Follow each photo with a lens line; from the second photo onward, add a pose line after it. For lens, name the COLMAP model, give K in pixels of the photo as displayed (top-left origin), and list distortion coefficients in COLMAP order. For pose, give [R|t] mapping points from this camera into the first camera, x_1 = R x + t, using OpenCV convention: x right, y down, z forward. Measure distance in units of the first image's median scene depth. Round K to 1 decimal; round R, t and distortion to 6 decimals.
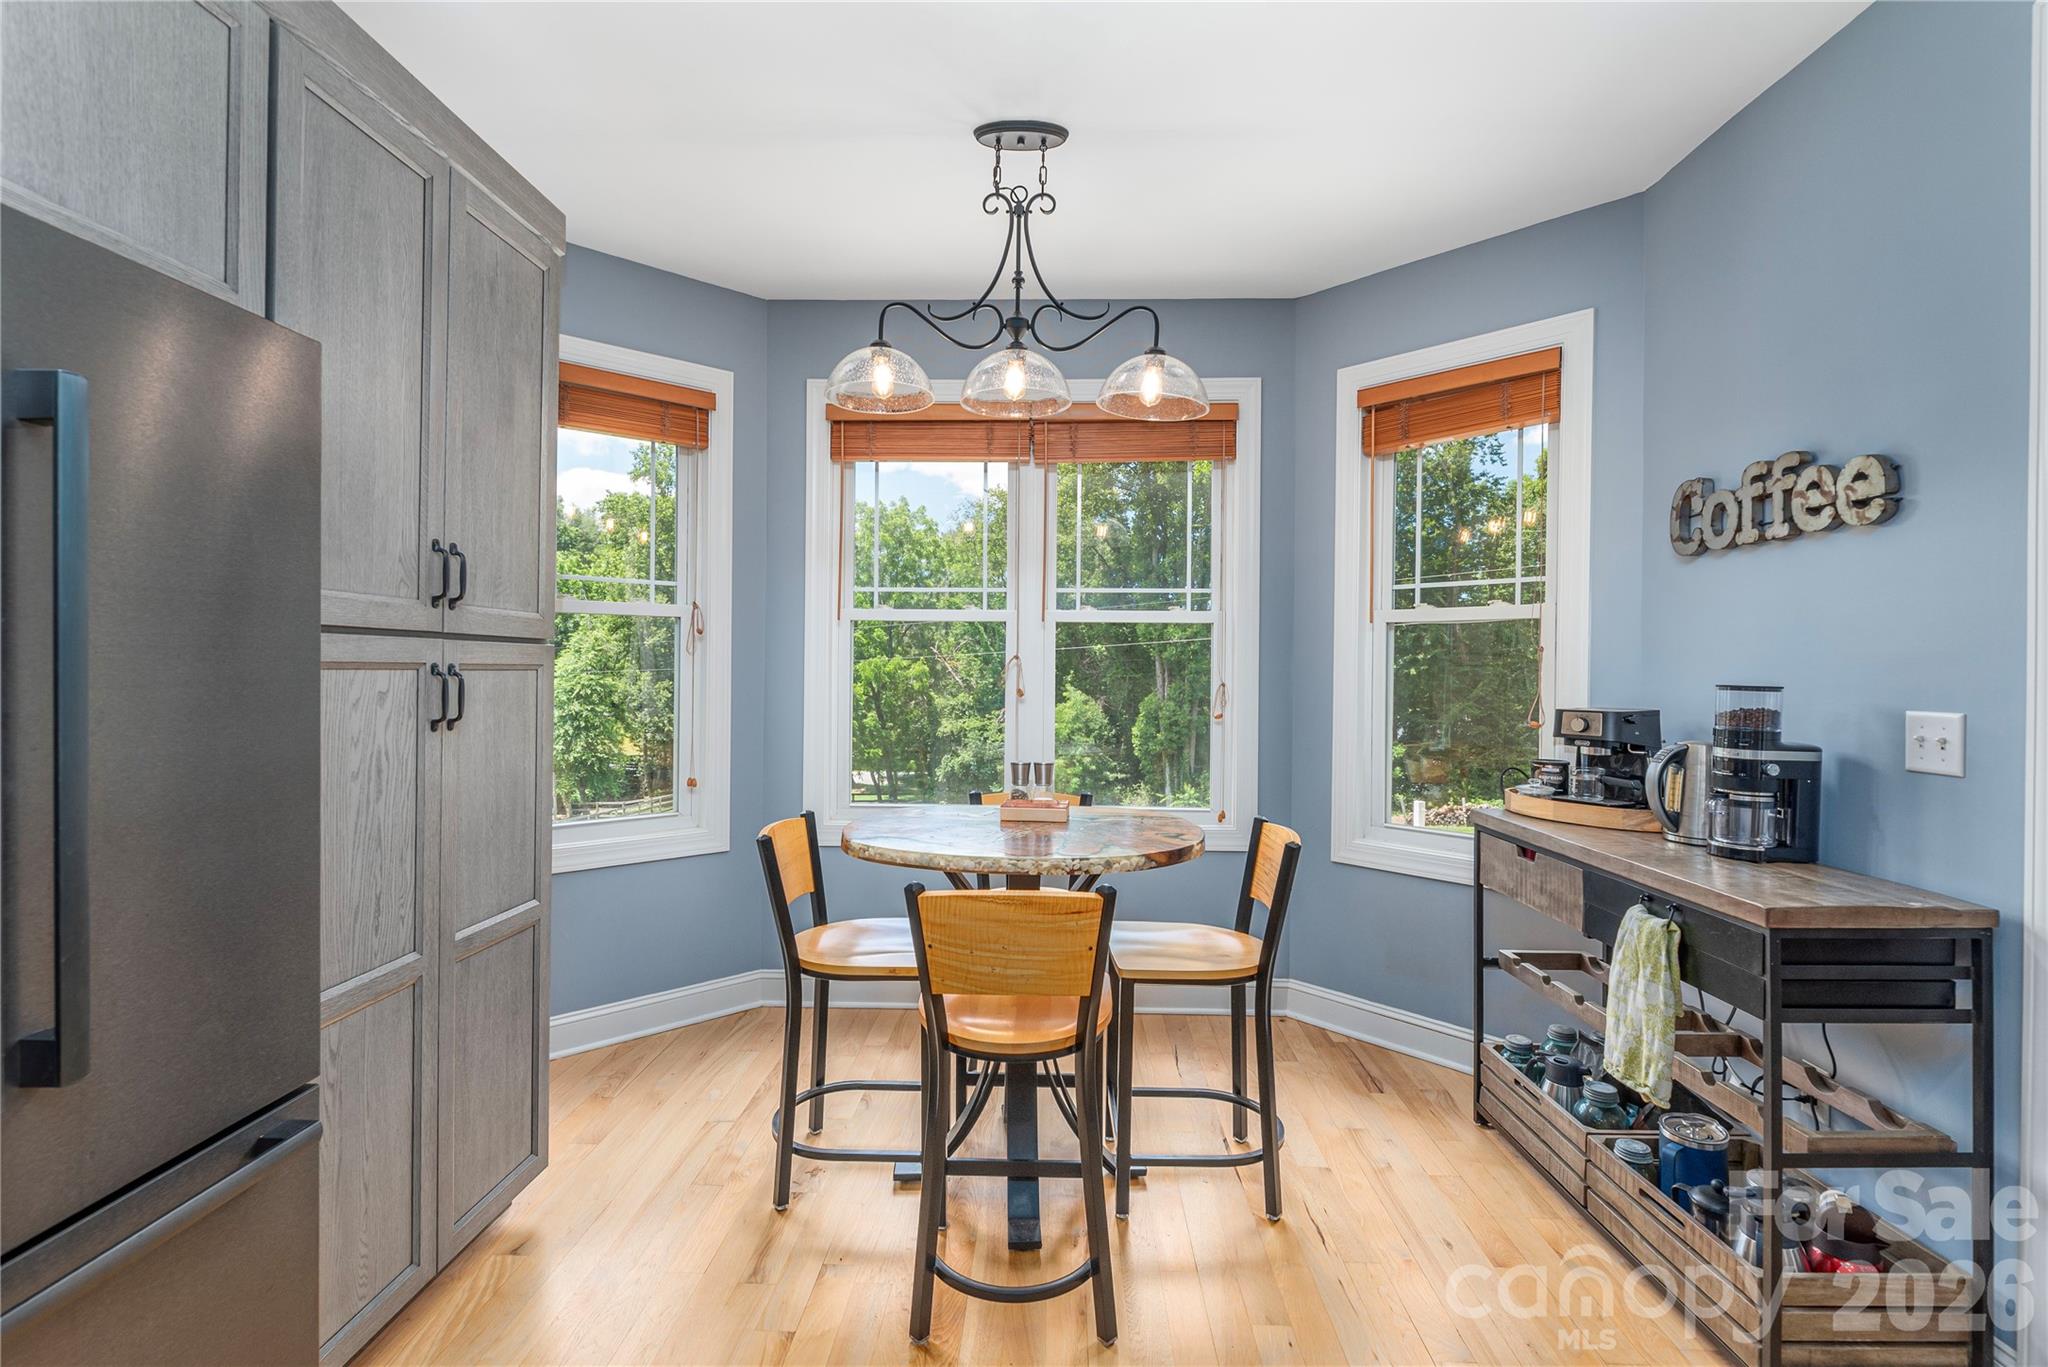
lens RADIAL K [[921.3, 0, 1032.7], [0, 921.3, 670.8], [0, 0, 1]] dist [-0.002296, -0.000424]
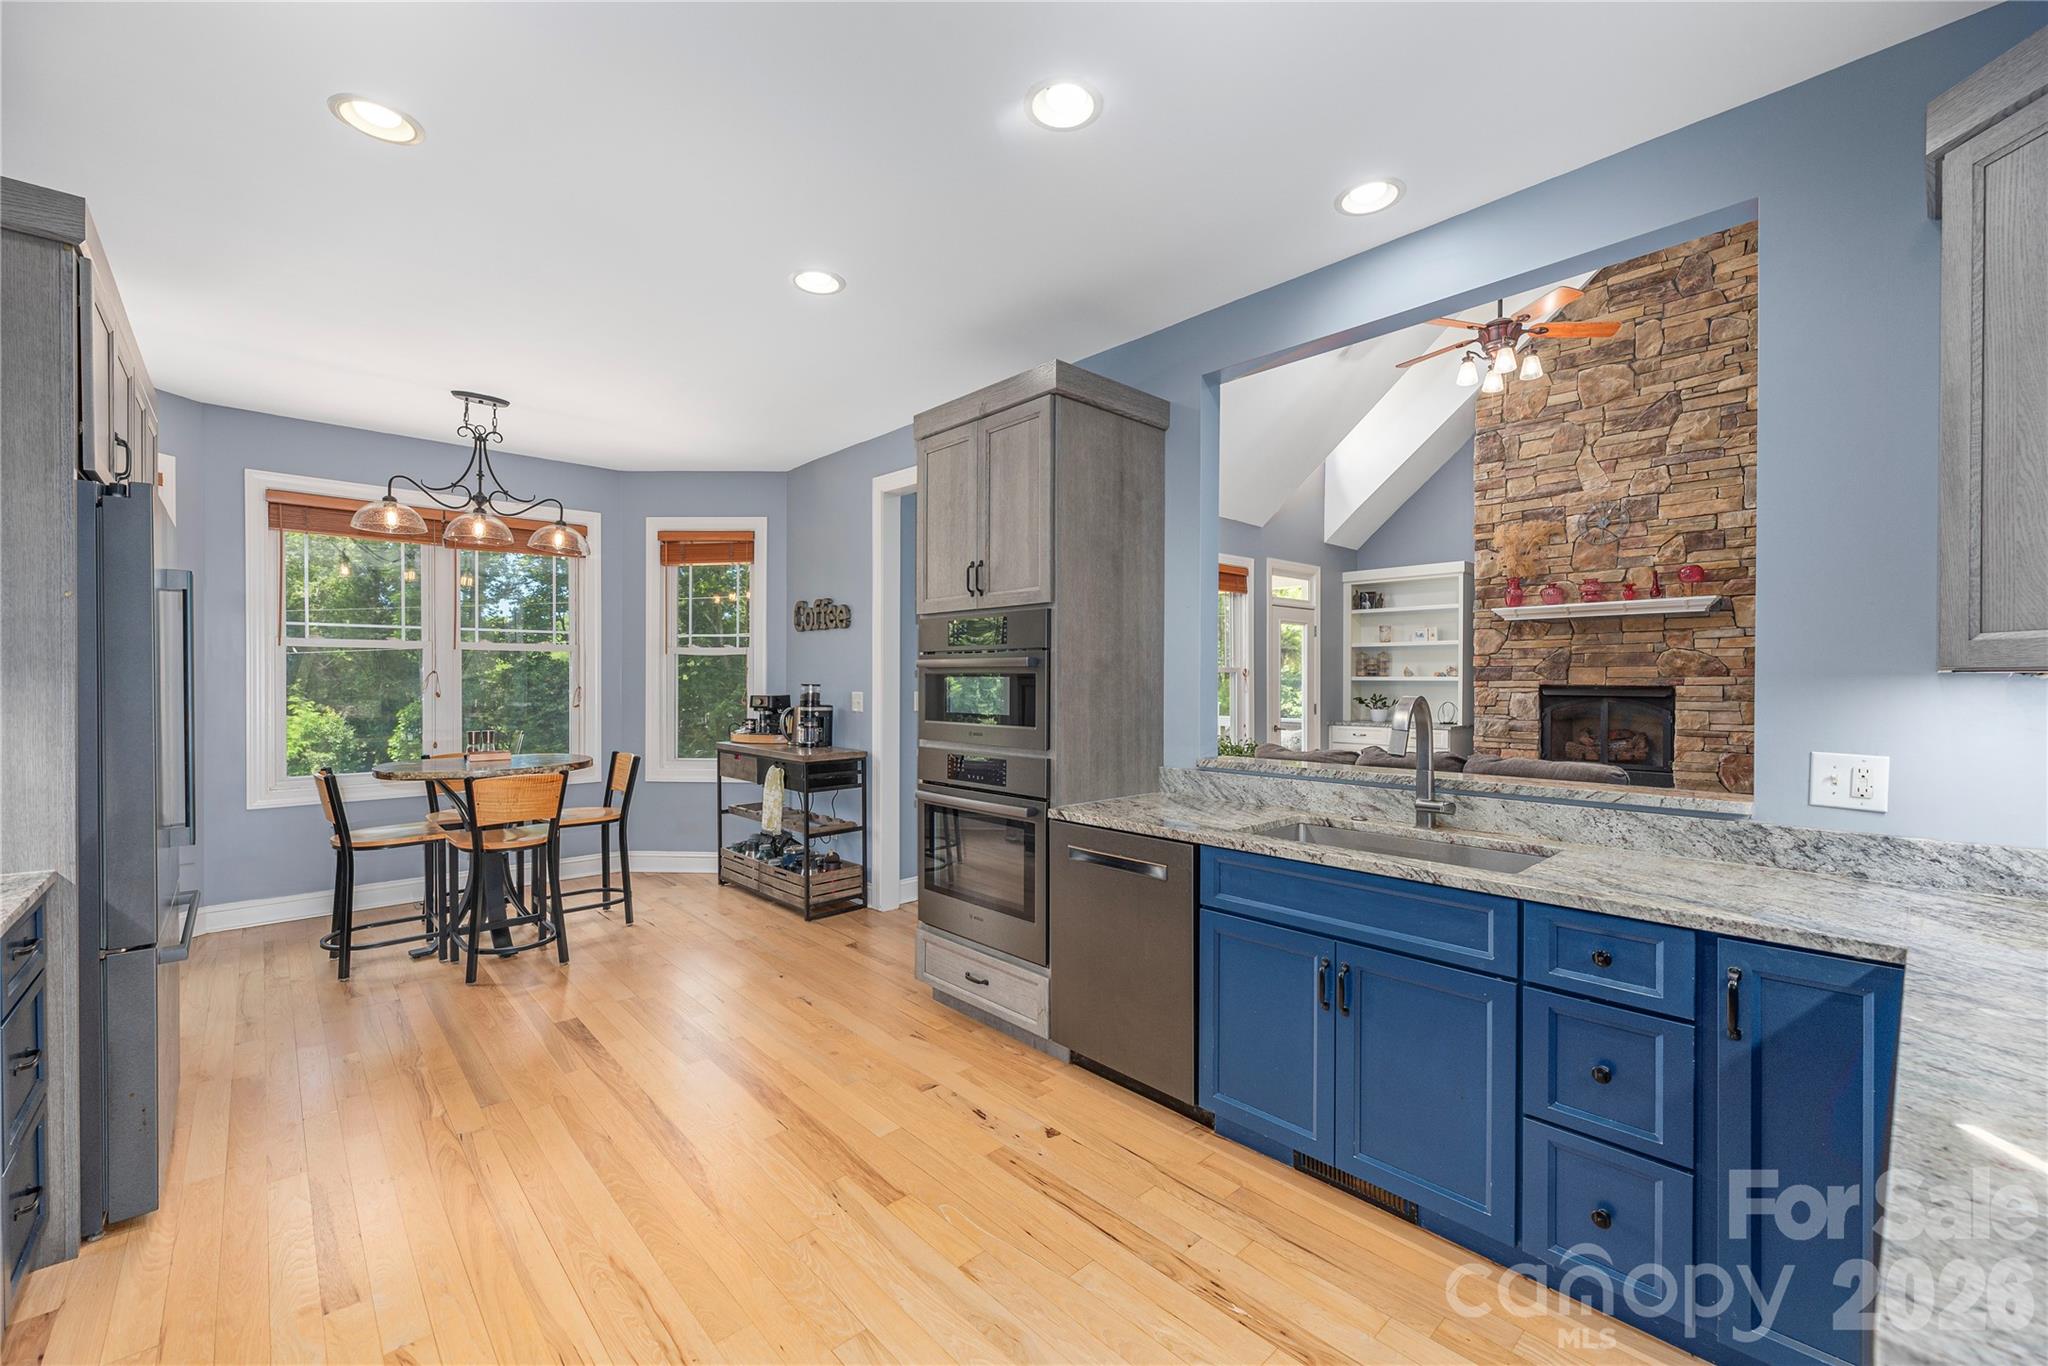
lens RADIAL K [[835.9, 0, 1016.9], [0, 835.9, 684.6], [0, 0, 1]] dist [0.003438, 0.000920]
pose [[0.718747, -0.011651, 0.695174, -0.427076], [0.004881, 0.999920, 0.011712, -0.007169], [-0.695255, -0.005024, 0.718746, -1.016479]]
